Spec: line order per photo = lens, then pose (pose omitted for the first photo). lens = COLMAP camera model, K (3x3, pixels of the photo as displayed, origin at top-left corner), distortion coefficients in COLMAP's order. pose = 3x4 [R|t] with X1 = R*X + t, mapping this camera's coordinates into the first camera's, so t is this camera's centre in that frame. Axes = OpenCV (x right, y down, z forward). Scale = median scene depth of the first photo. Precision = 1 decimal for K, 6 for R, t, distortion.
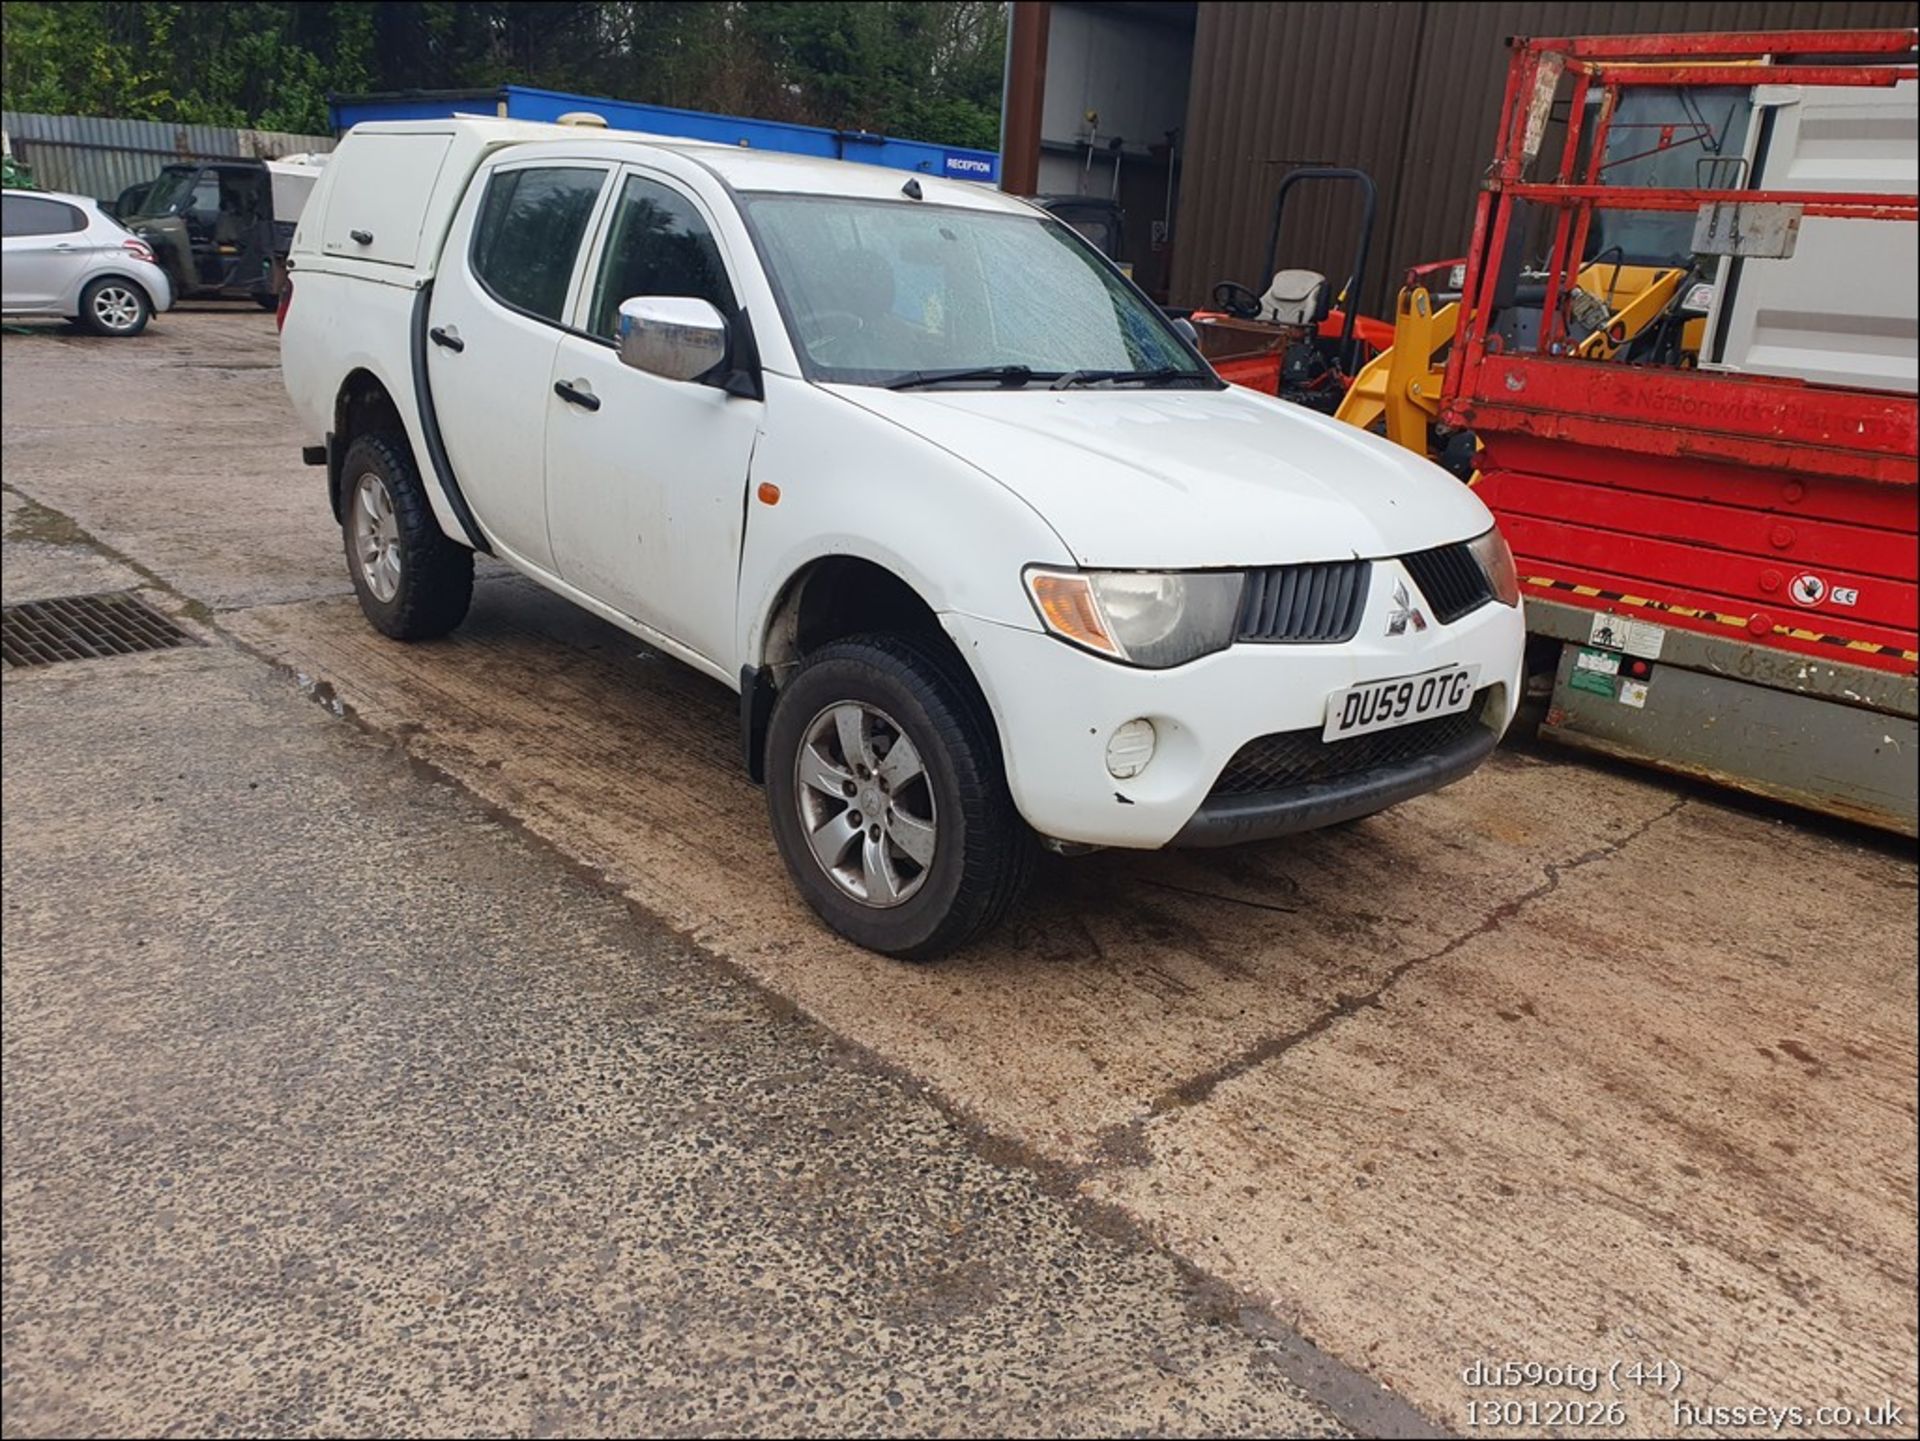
lens RADIAL K [[1489.8, 0, 964.7], [0, 1489.8, 707.5], [0, 0, 1]] dist [0.031896, -0.015956]
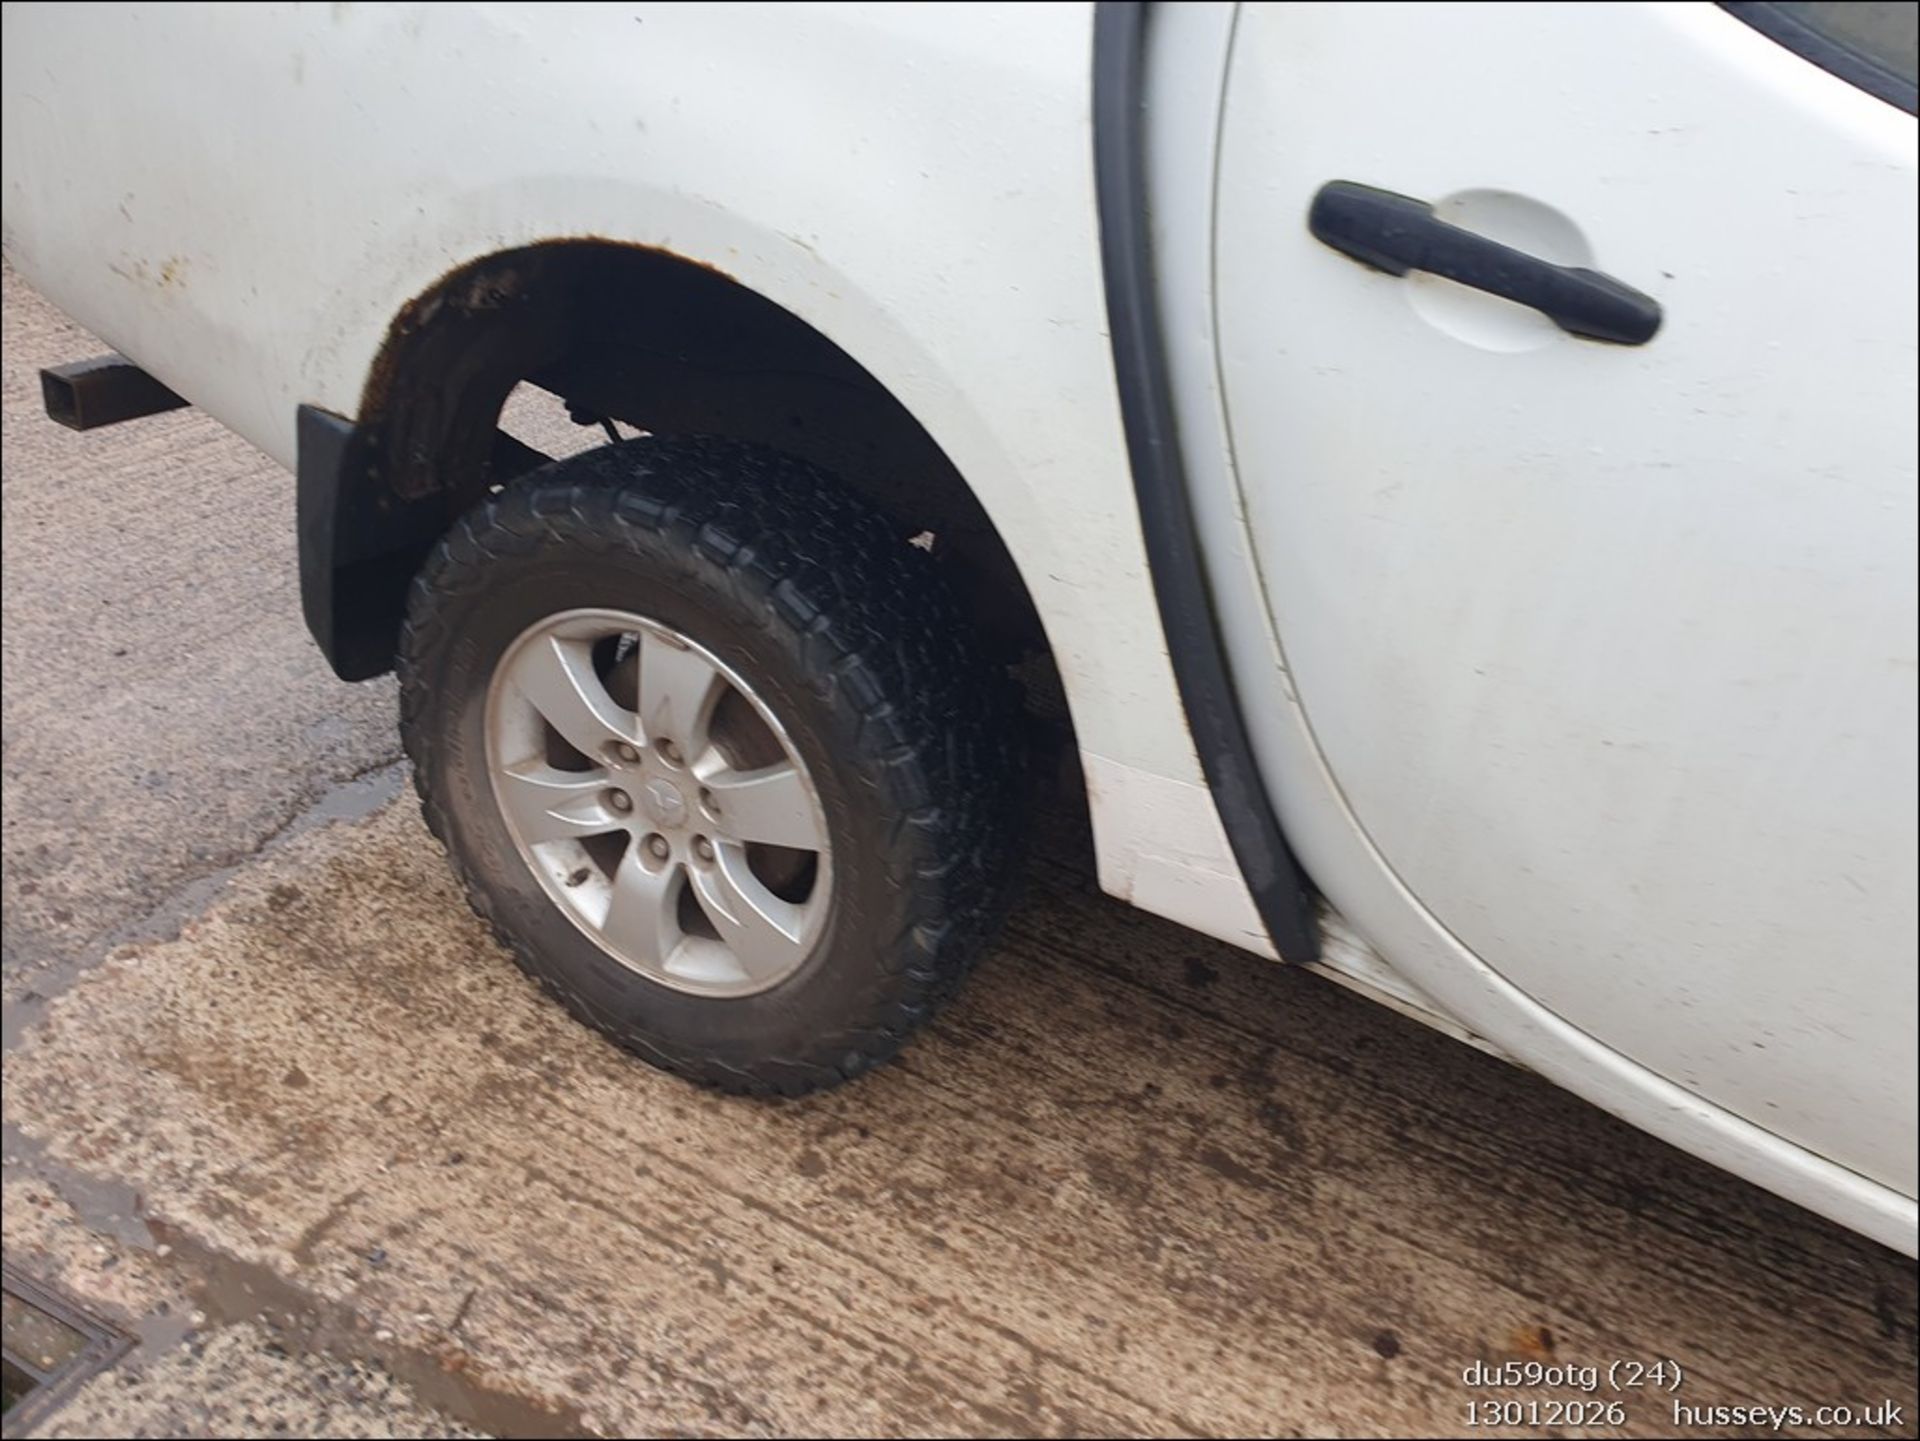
lens RADIAL K [[1489.8, 0, 982.9], [0, 1489.8, 709.8], [0, 0, 1]] dist [0.031896, -0.015956]
pose [[0.920544, -0.119844, 0.371801, -0.627811], [0.020085, 0.965038, 0.261338, -0.299315], [-0.390122, -0.233106, 0.890767, 1.015850]]
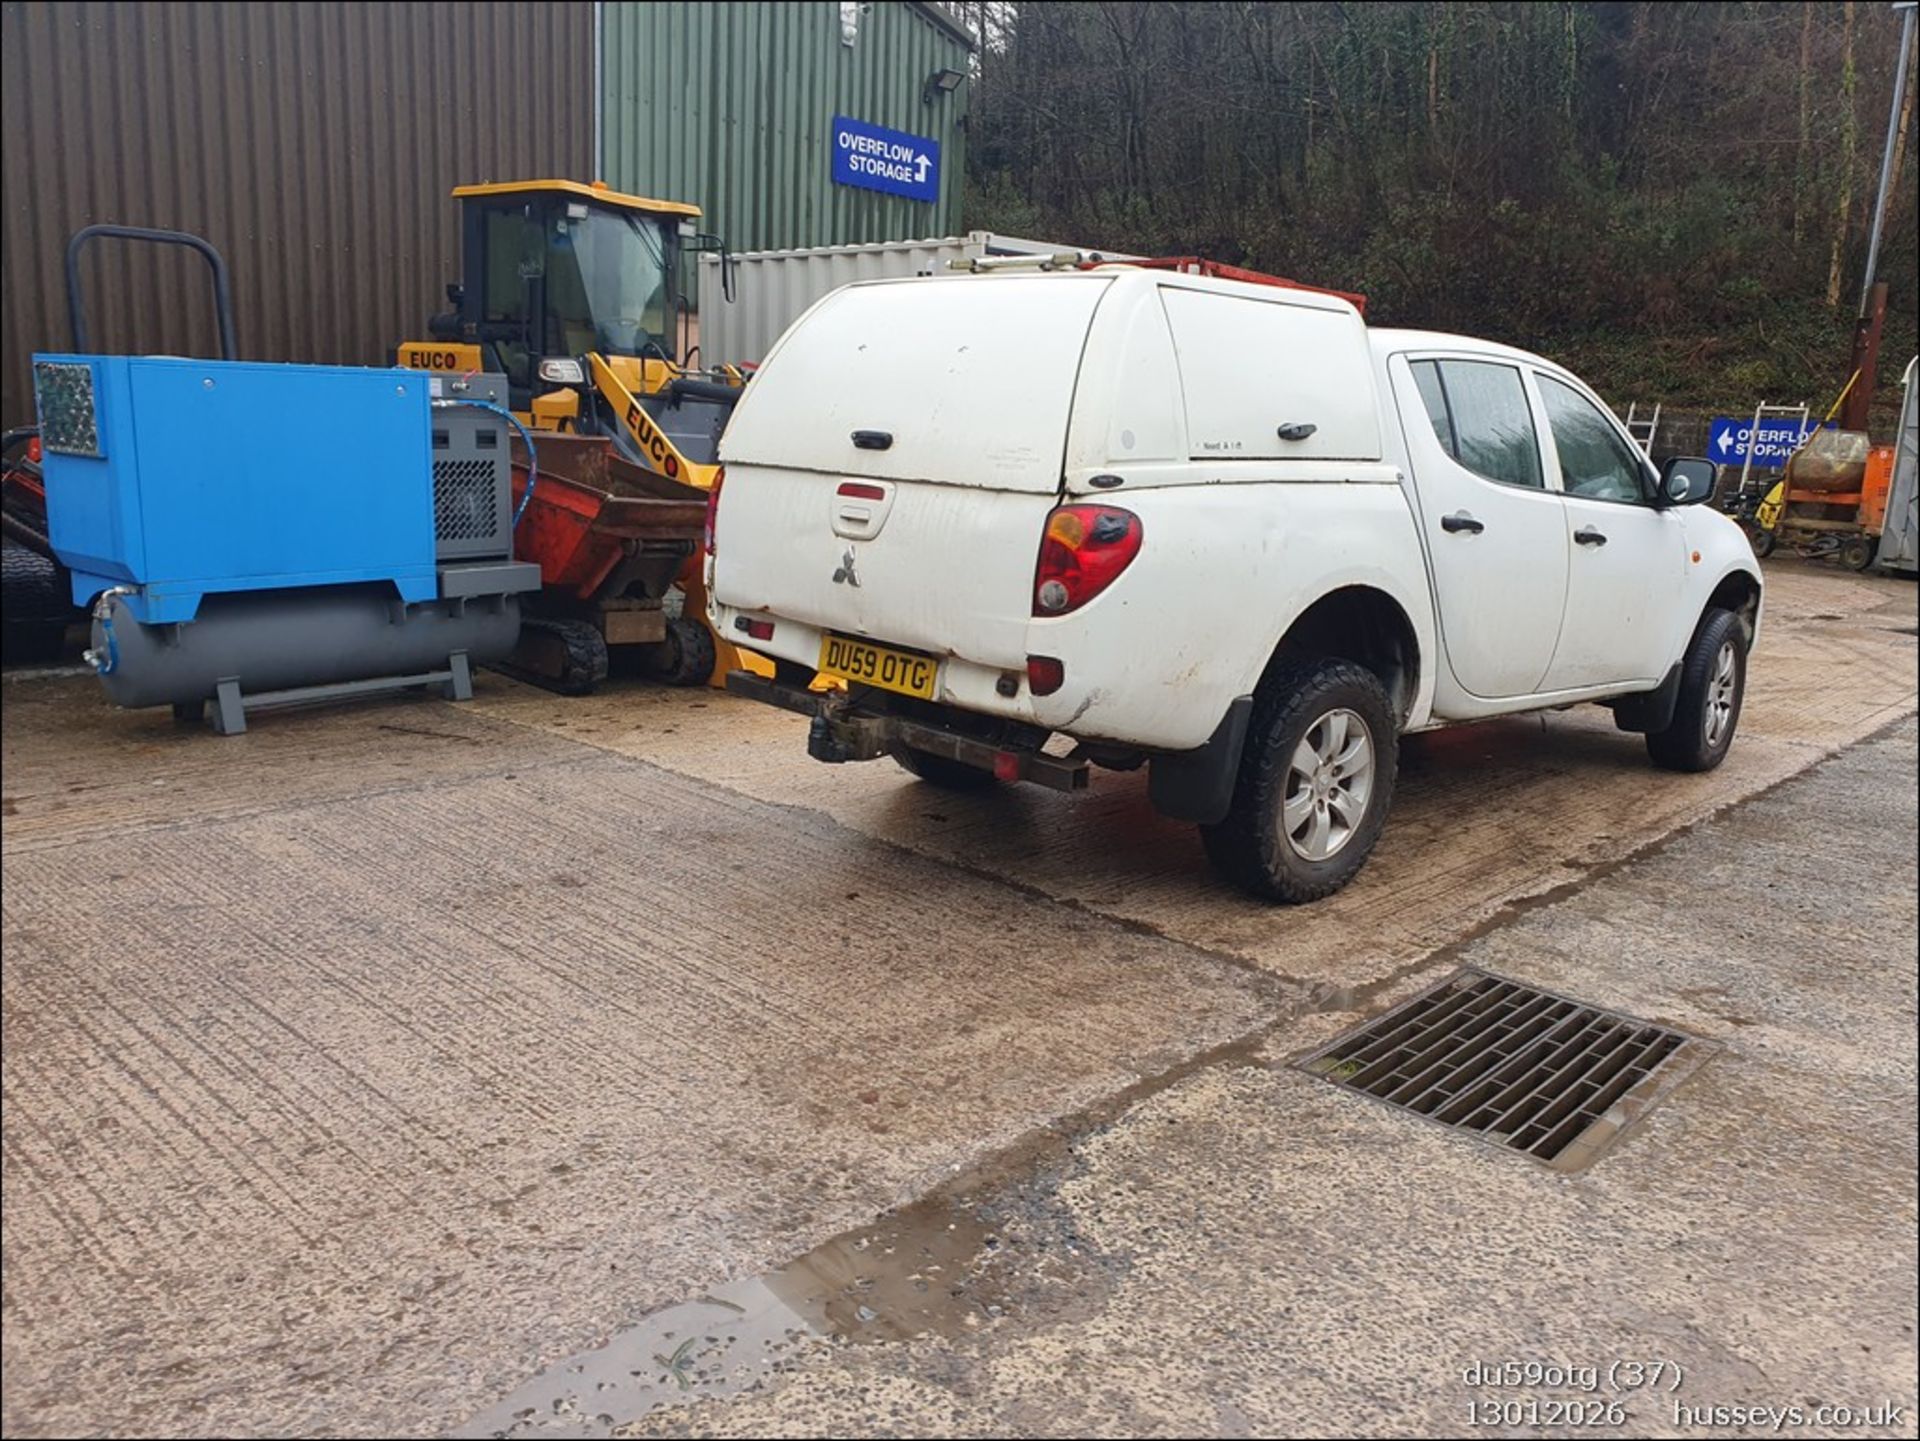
lens RADIAL K [[1489.8, 0, 986.5], [0, 1489.8, 689.1], [0, 0, 1]] dist [0.031896, -0.015956]
pose [[-0.068940, -0.251952, 0.965281, -1.656899], [0.248141, 0.932843, 0.261207, -0.606636], [-0.966268, 0.257533, -0.001790, 1.671733]]
